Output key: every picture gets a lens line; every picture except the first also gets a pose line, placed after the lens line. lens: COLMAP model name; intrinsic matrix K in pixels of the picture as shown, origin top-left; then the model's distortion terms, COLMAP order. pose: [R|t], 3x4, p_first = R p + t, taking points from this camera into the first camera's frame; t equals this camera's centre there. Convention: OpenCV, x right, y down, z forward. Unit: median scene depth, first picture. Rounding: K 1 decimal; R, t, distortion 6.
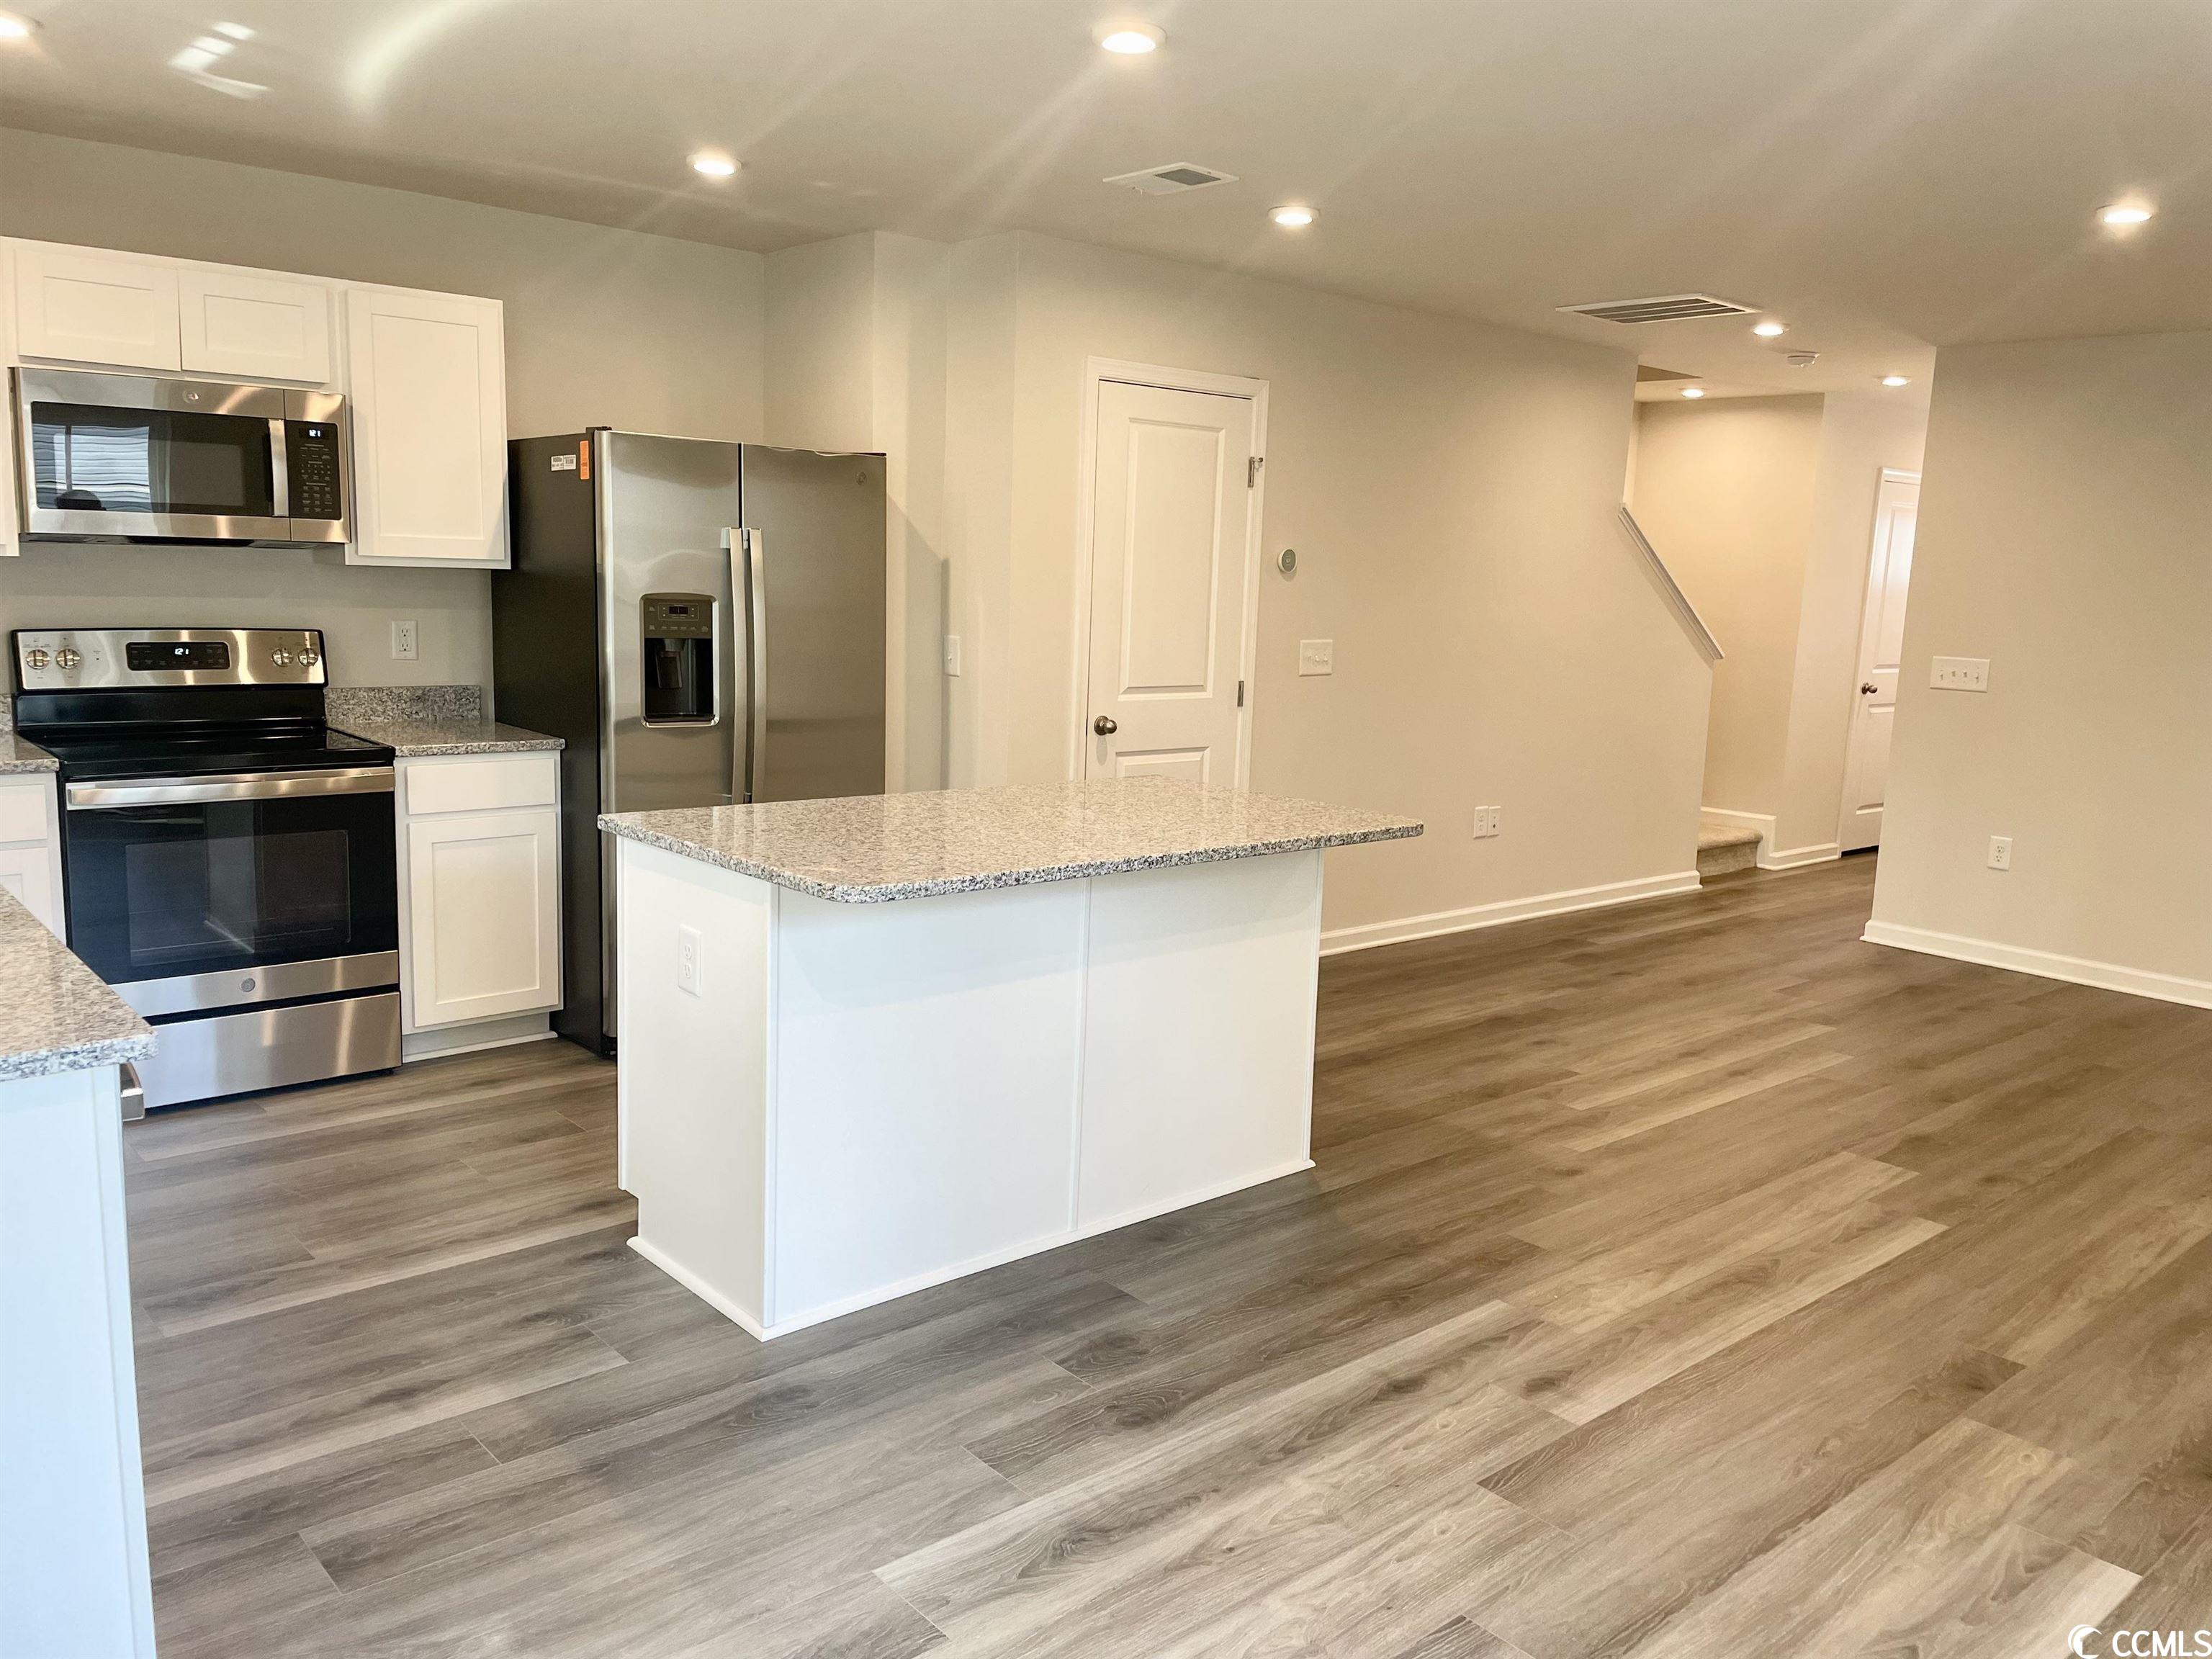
lens RADIAL K [[1676.2, 0, 1104.8], [0, 1676.2, 841.2], [0, 0, 1]] dist [0.049323, -0.046312]
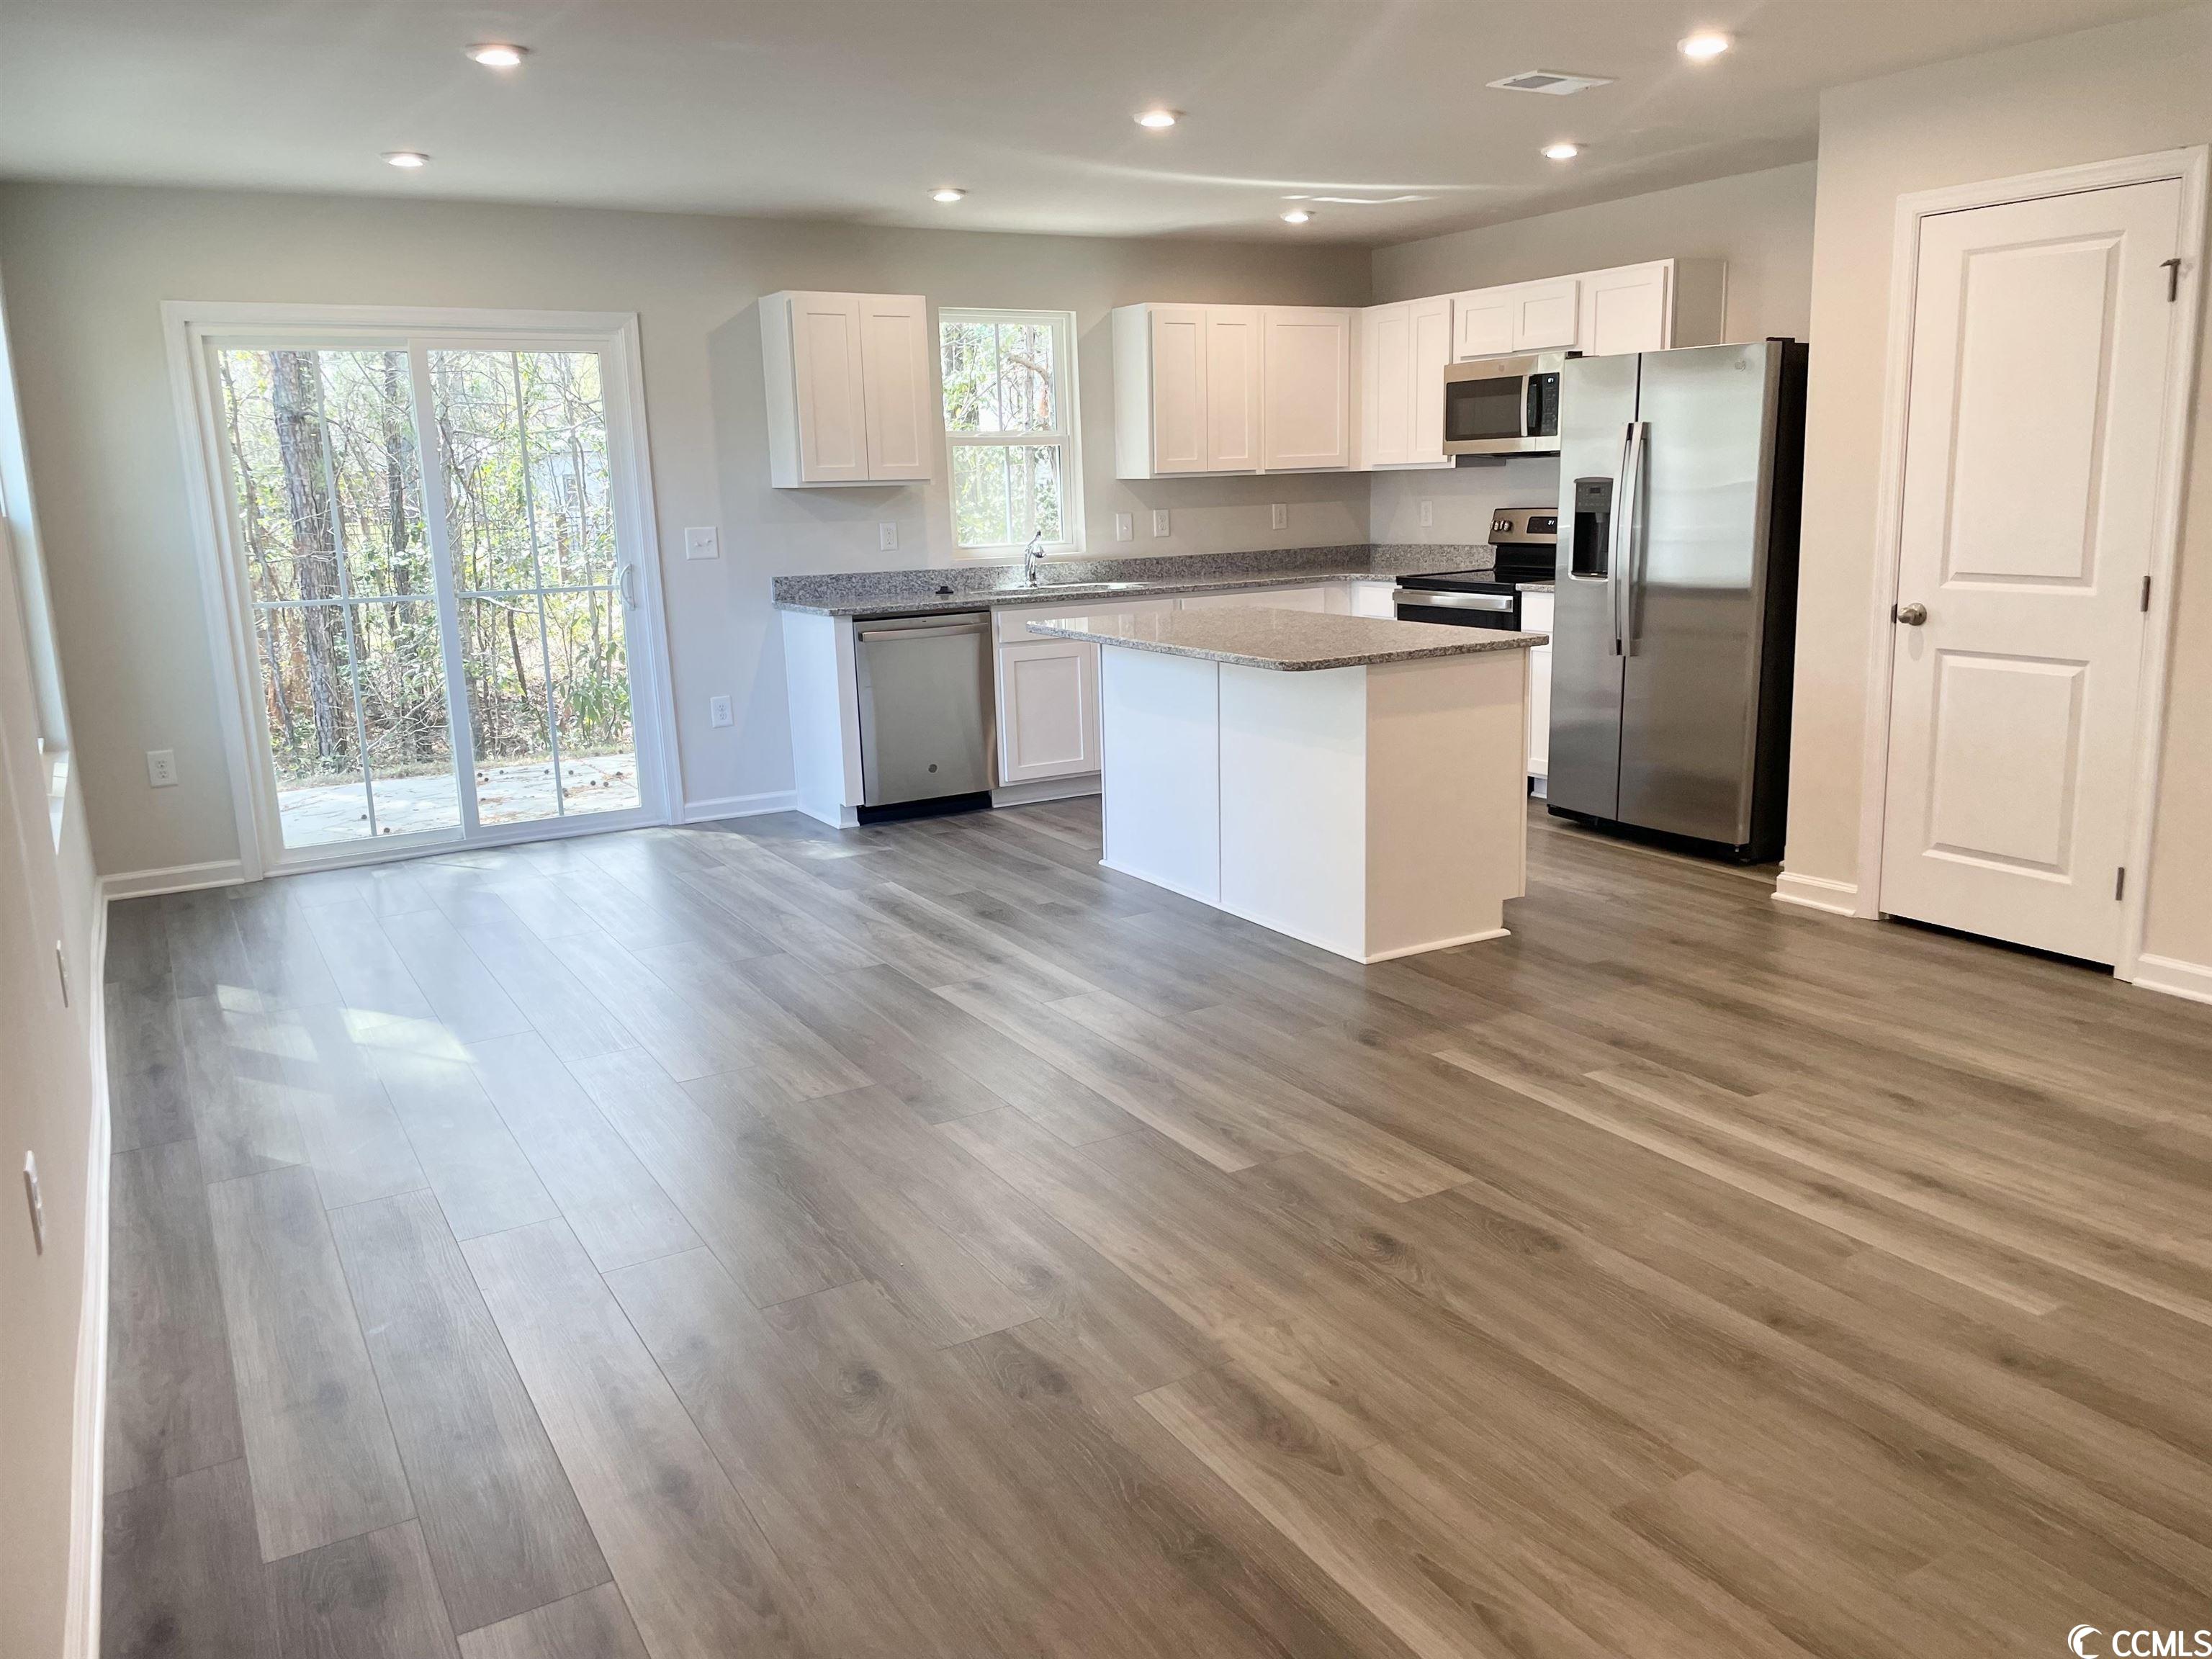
lens RADIAL K [[1676.2, 0, 1120.3], [0, 1676.2, 817.6], [0, 0, 1]] dist [0.049323, -0.046312]
pose [[-0.192758, 0.167970, -0.966763, 1.093065], [-0.143028, 0.969908, 0.197034, -0.093152], [0.970767, 0.176254, -0.162933, 0.877422]]
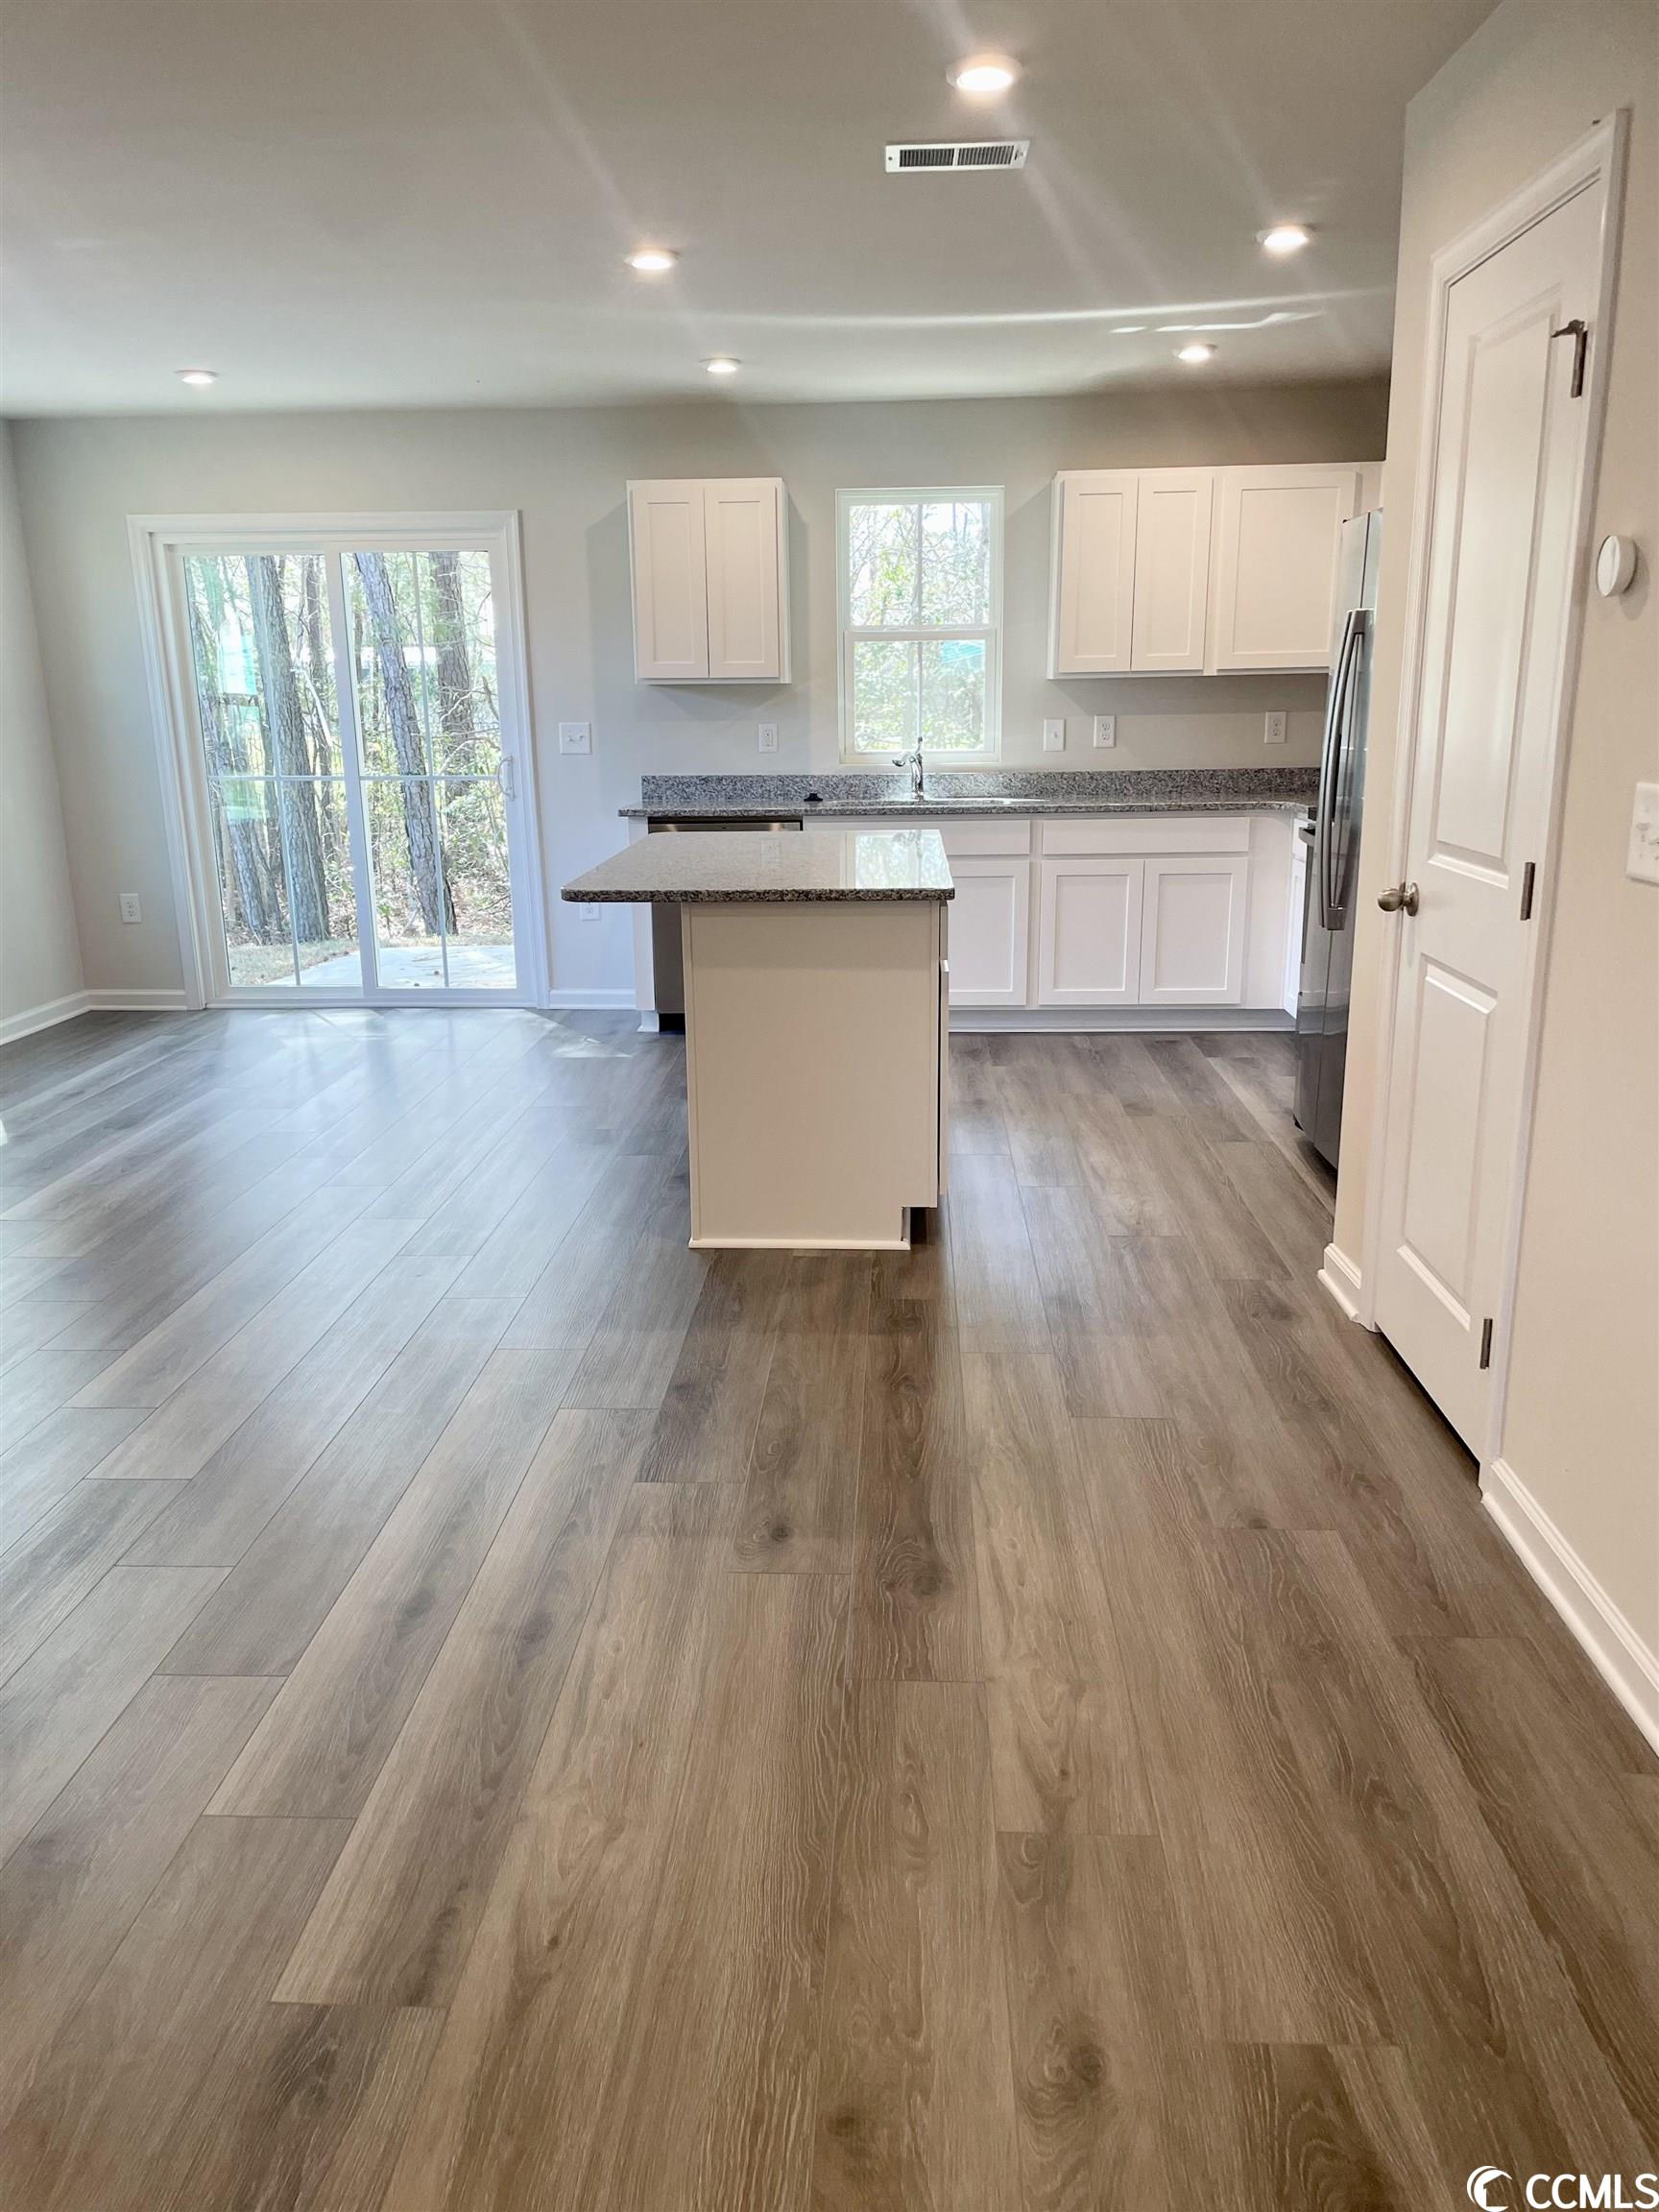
lens RADIAL K [[1676.2, 0, 795.8], [0, 1676.2, 1136.4], [0, 0, 1]] dist [0.049323, -0.046312]
pose [[-0.706304, 0.154783, -0.690780, 0.663964], [-0.130654, 0.930537, 0.342096, -0.191425], [0.695747, 0.331877, -0.637019, 1.448270]]
